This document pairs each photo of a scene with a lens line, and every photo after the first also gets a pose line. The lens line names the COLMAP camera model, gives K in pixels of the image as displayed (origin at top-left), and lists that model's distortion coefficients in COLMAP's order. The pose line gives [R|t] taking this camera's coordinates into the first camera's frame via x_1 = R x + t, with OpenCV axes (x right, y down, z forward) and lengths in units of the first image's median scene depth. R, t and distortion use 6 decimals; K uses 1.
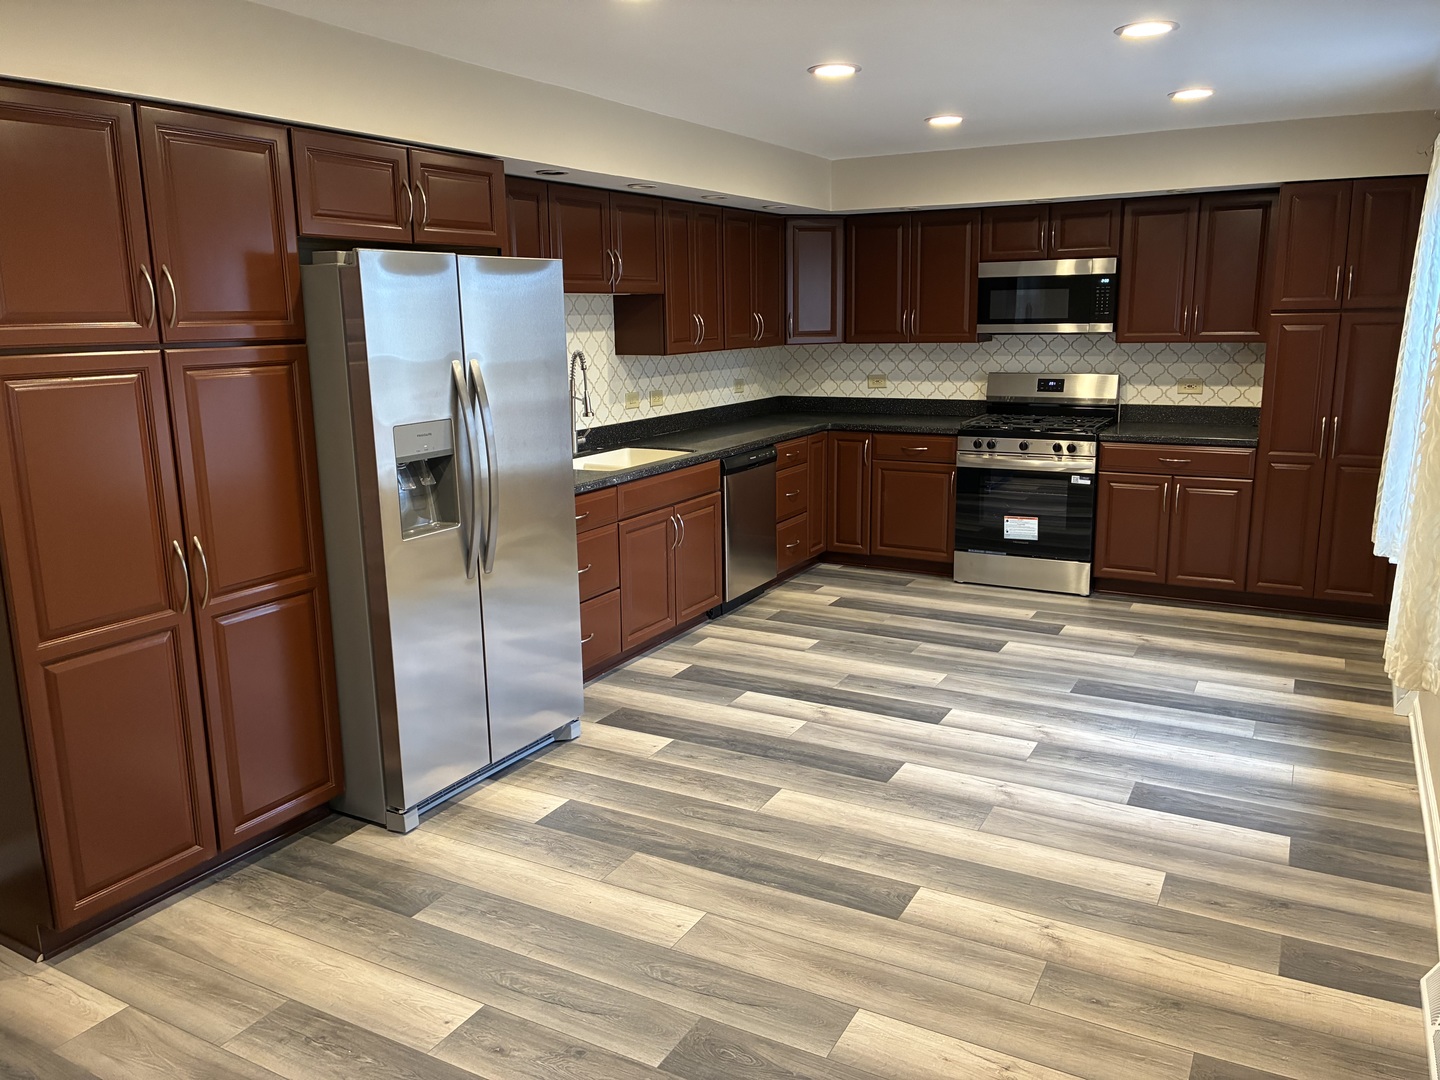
lens RADIAL K [[1099.0, 0, 709.8], [0, 1099.0, 543.3], [0, 0, 1]] dist [0.026023, -0.014256]
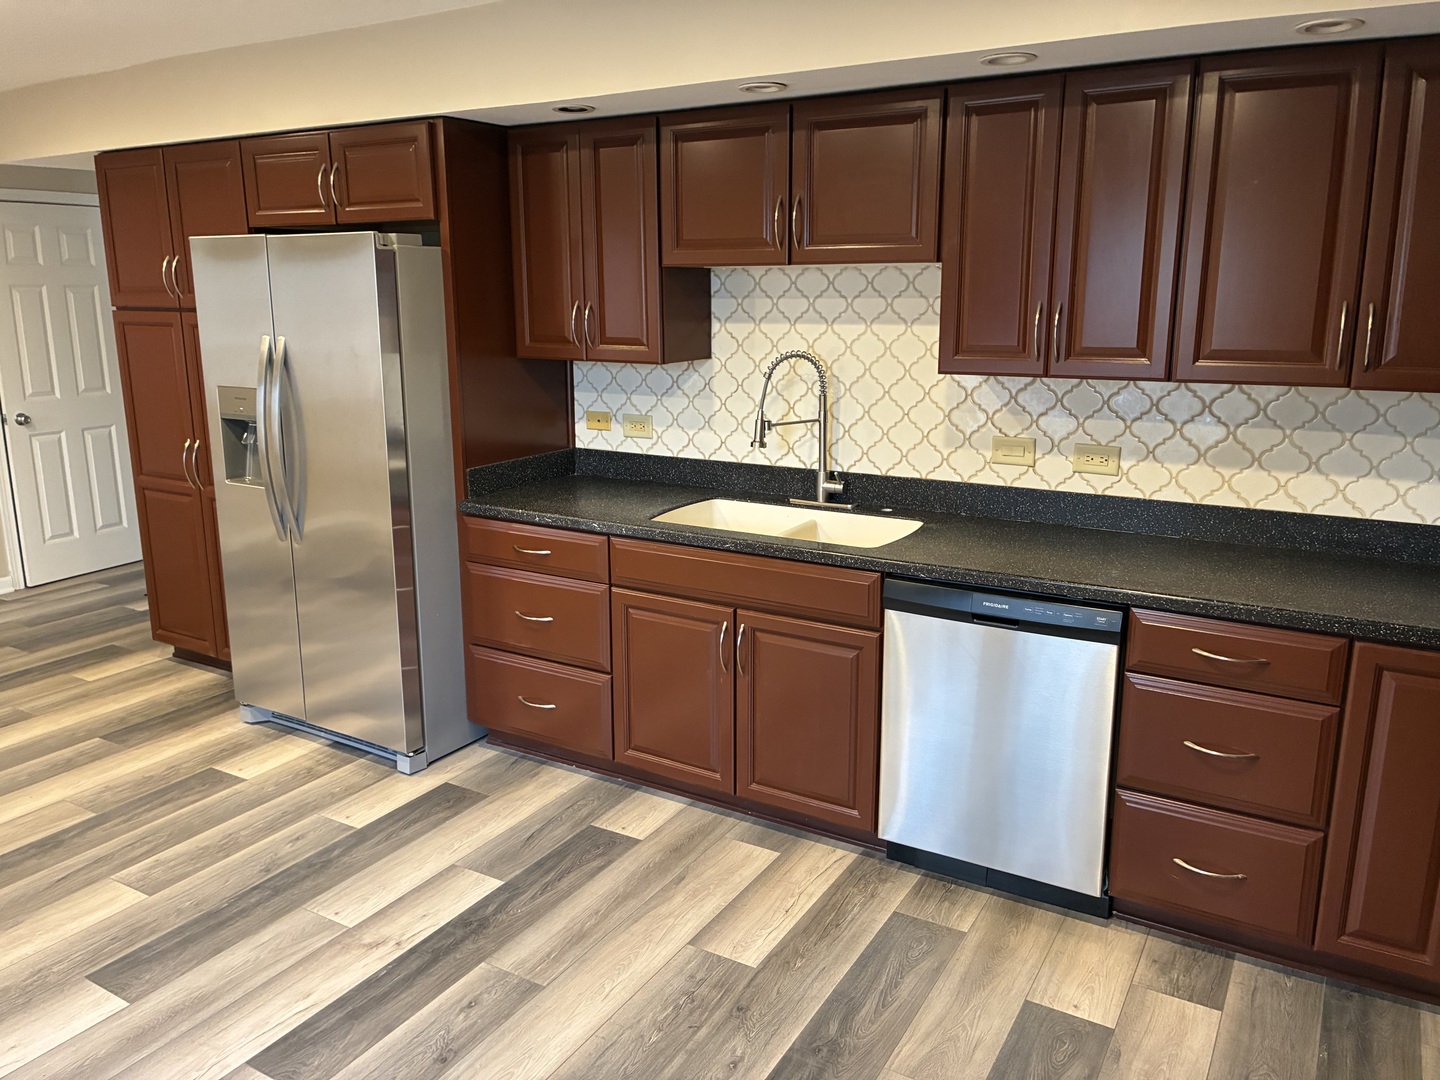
lens RADIAL K [[1099.0, 0, 708.8], [0, 1099.0, 526.5], [0, 0, 1]] dist [0.026023, -0.014256]
pose [[-0.044161, 0.229559, -0.972292, 0.600855], [-0.203475, 0.950775, 0.233720, -0.236456], [0.978084, 0.208158, 0.004723, 1.046712]]
